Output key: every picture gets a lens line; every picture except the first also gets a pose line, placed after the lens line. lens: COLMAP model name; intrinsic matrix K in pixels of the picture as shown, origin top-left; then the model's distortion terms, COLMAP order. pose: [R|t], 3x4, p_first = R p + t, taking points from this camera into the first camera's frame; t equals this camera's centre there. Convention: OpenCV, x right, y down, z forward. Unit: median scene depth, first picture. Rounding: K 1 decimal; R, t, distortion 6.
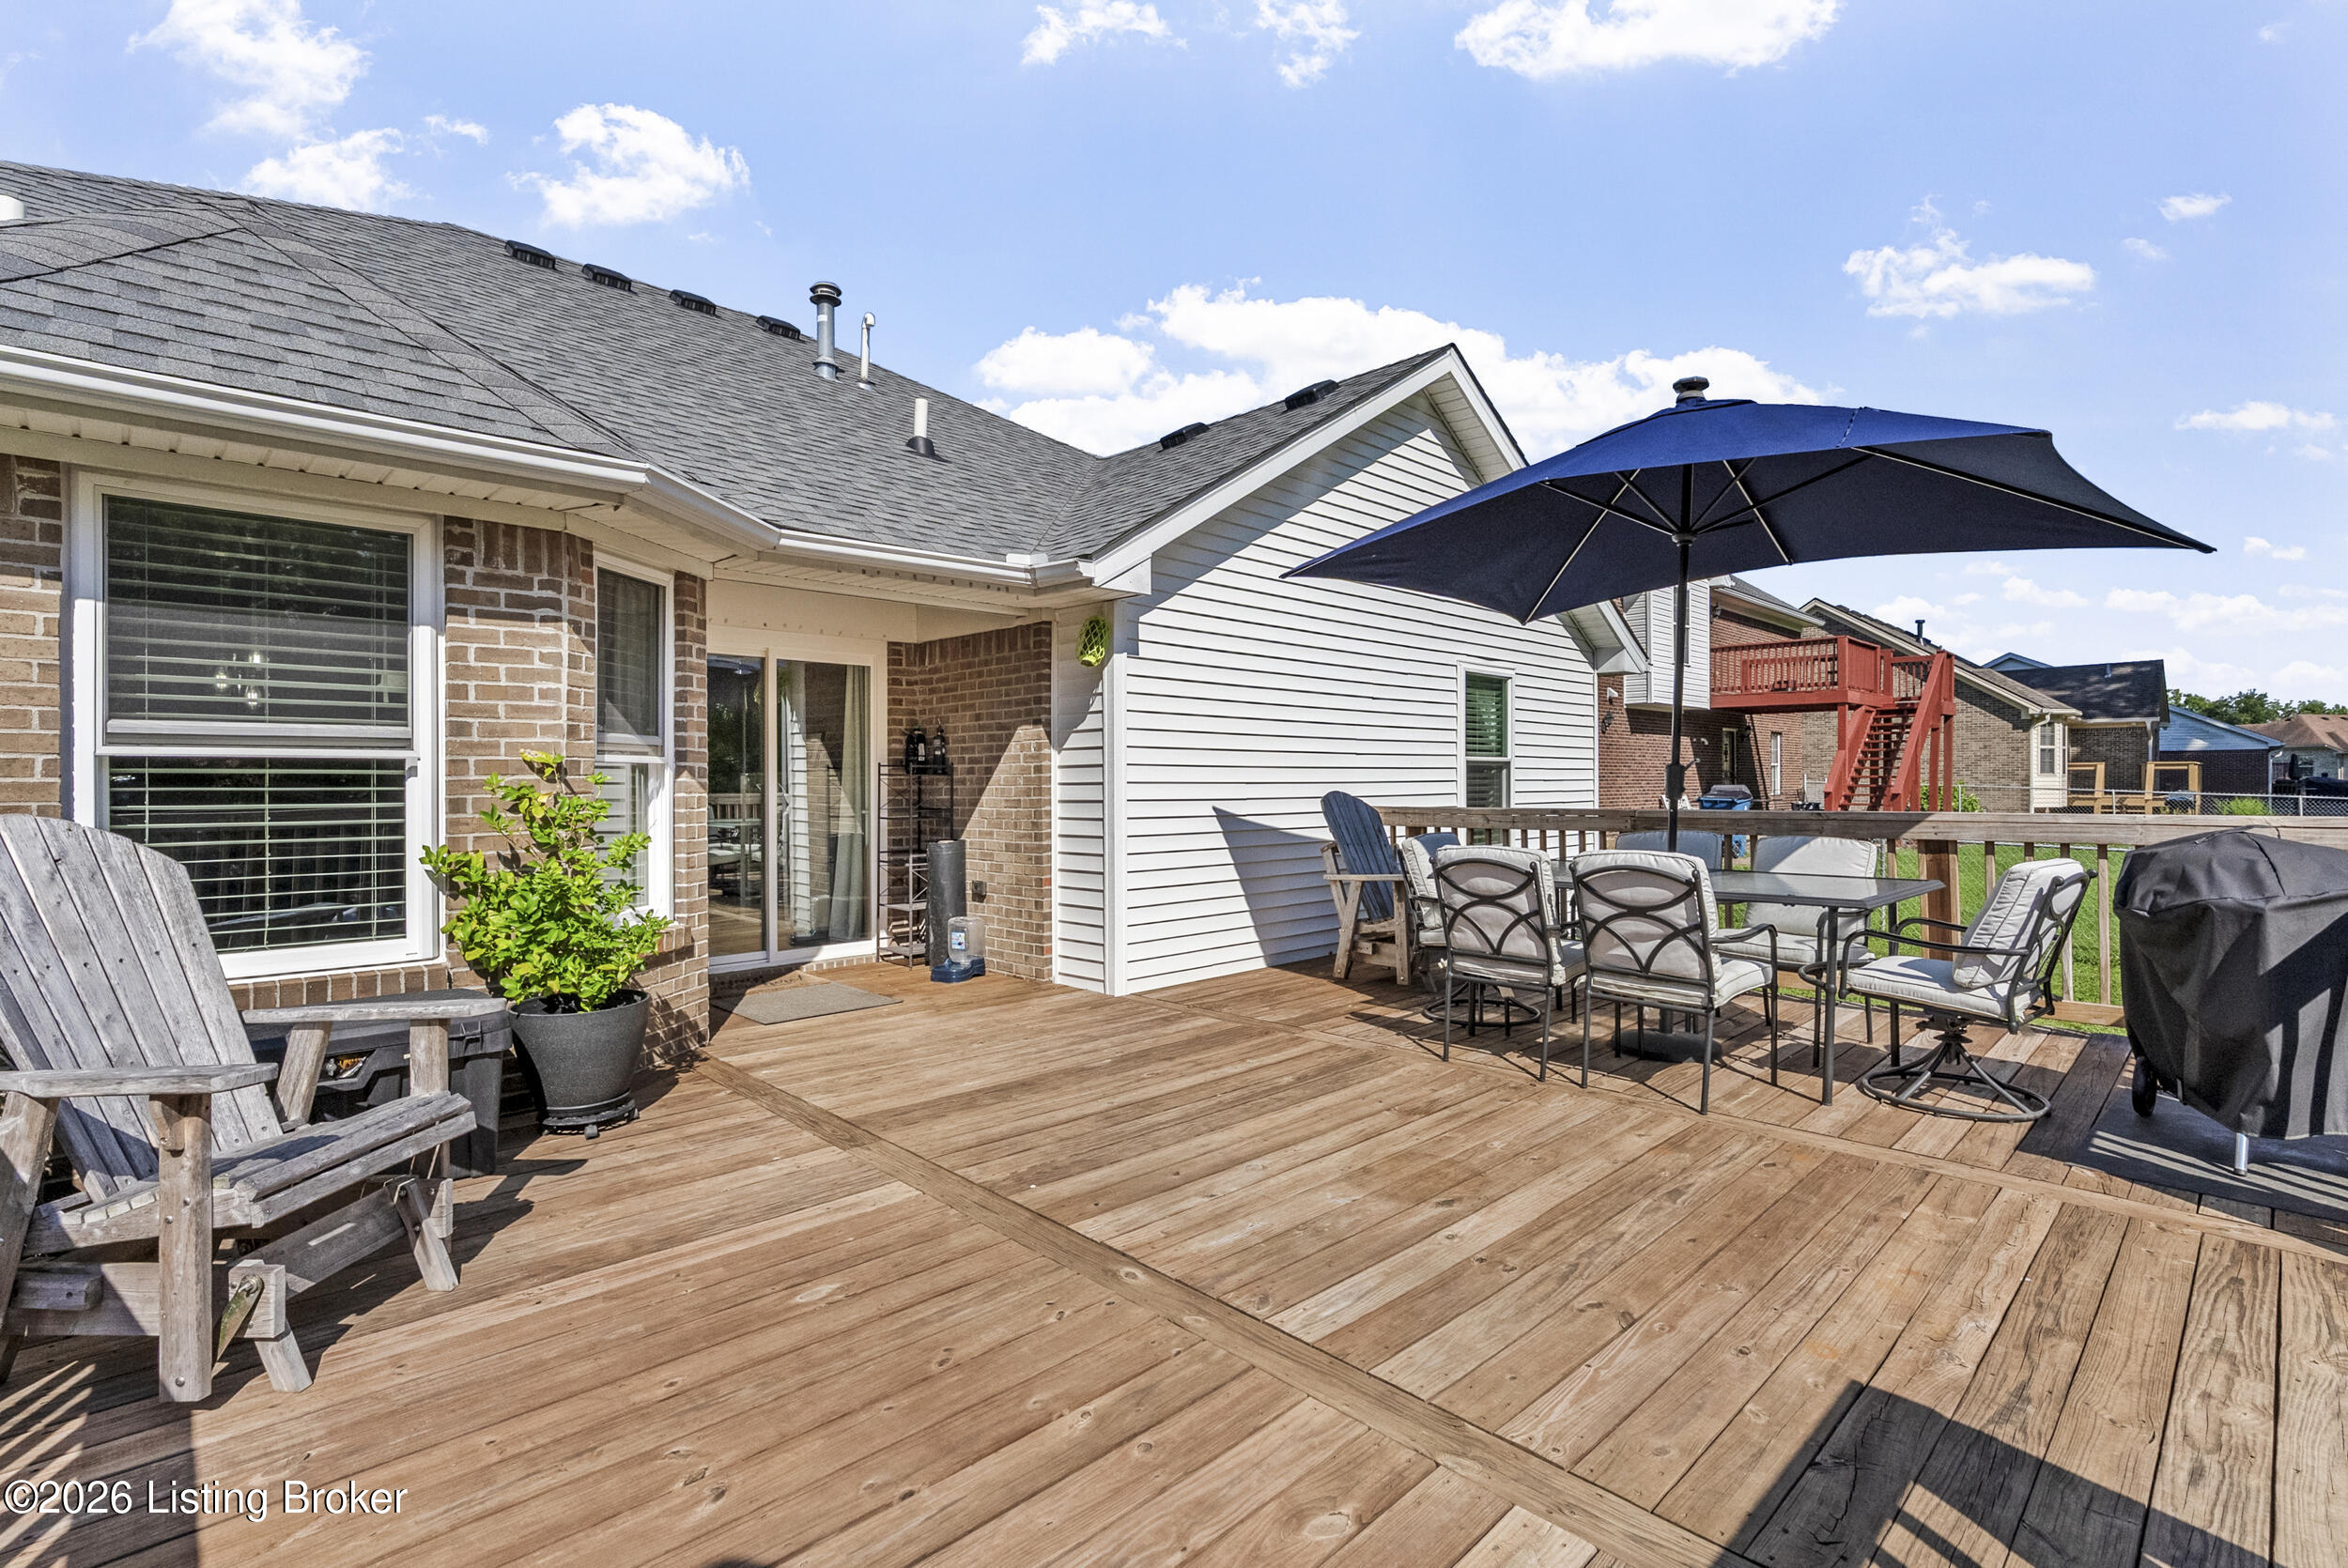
lens RADIAL K [[1061.5, 0, 1183.1], [0, 1061.5, 785.5], [0, 0, 1]] dist [-0.001924, 0.000426]
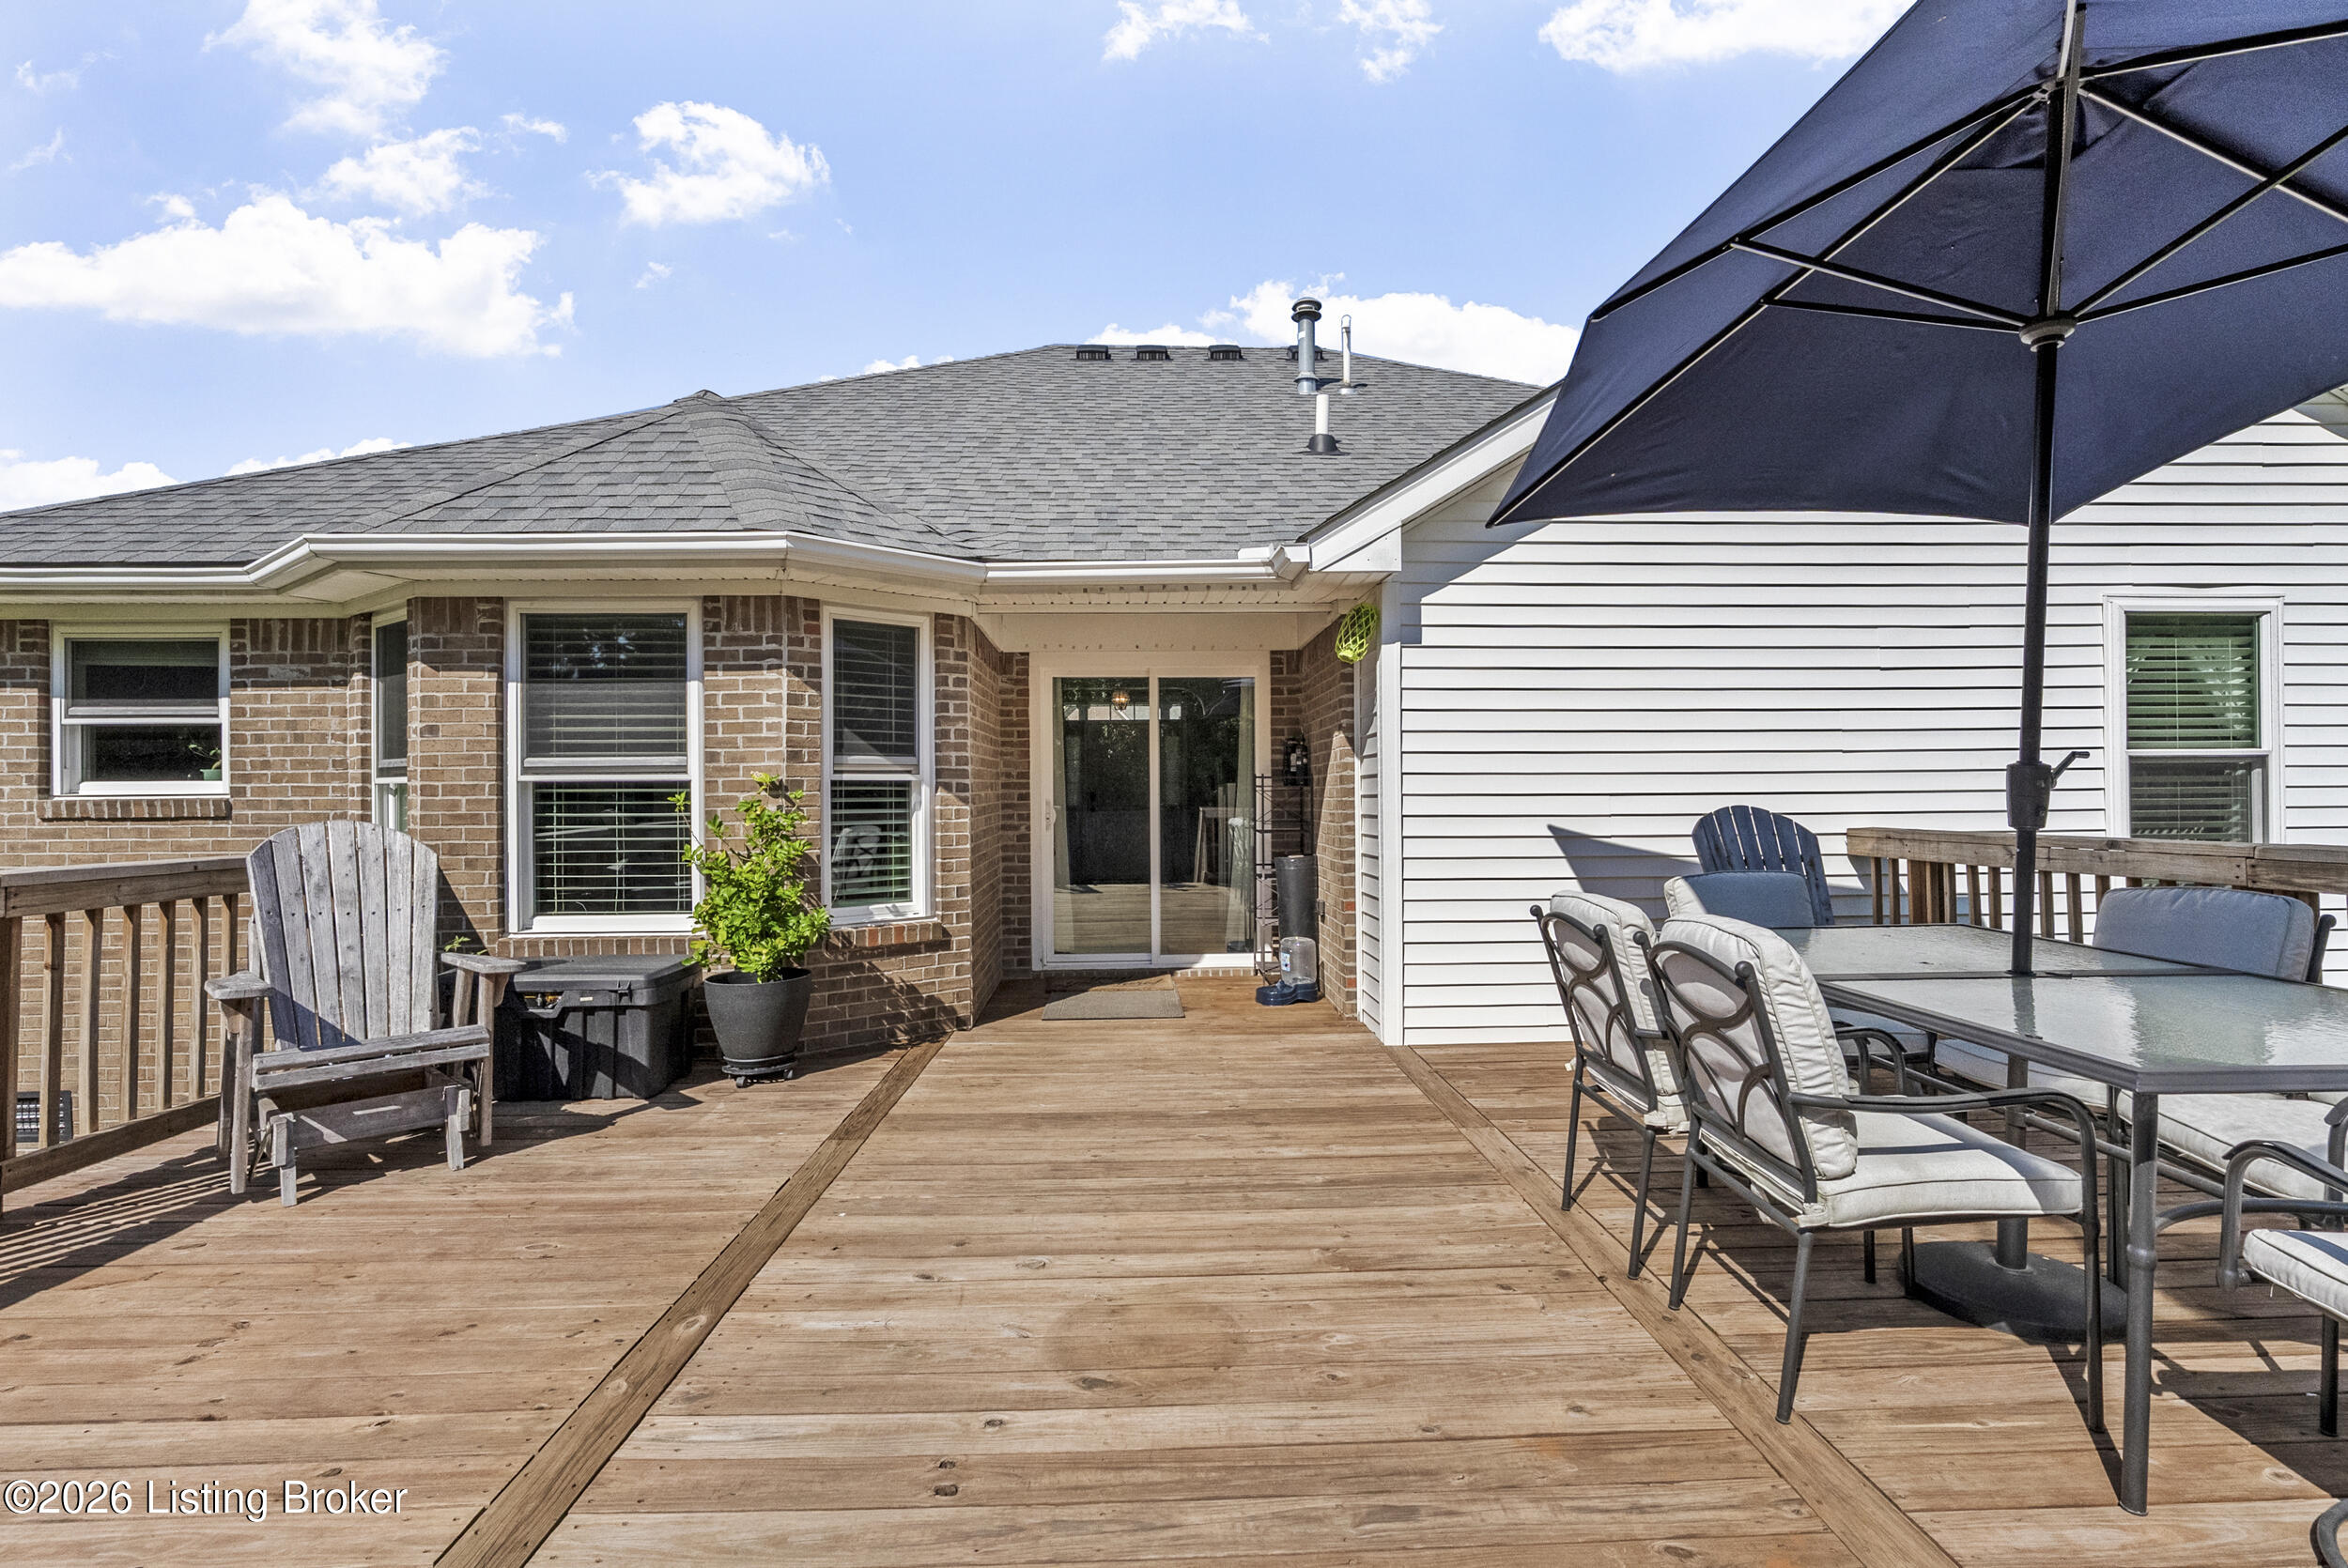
lens RADIAL K [[1072.6, 0, 1175.7], [0, 1072.6, 786.9], [0, 0, 1]] dist [-0.002009, 0.000635]
pose [[0.745215, -0.005695, -0.666800, 0.605671], [0.002205, 0.999979, -0.006076, -0.006898], [0.666821, 0.003058, 0.745212, 0.380651]]
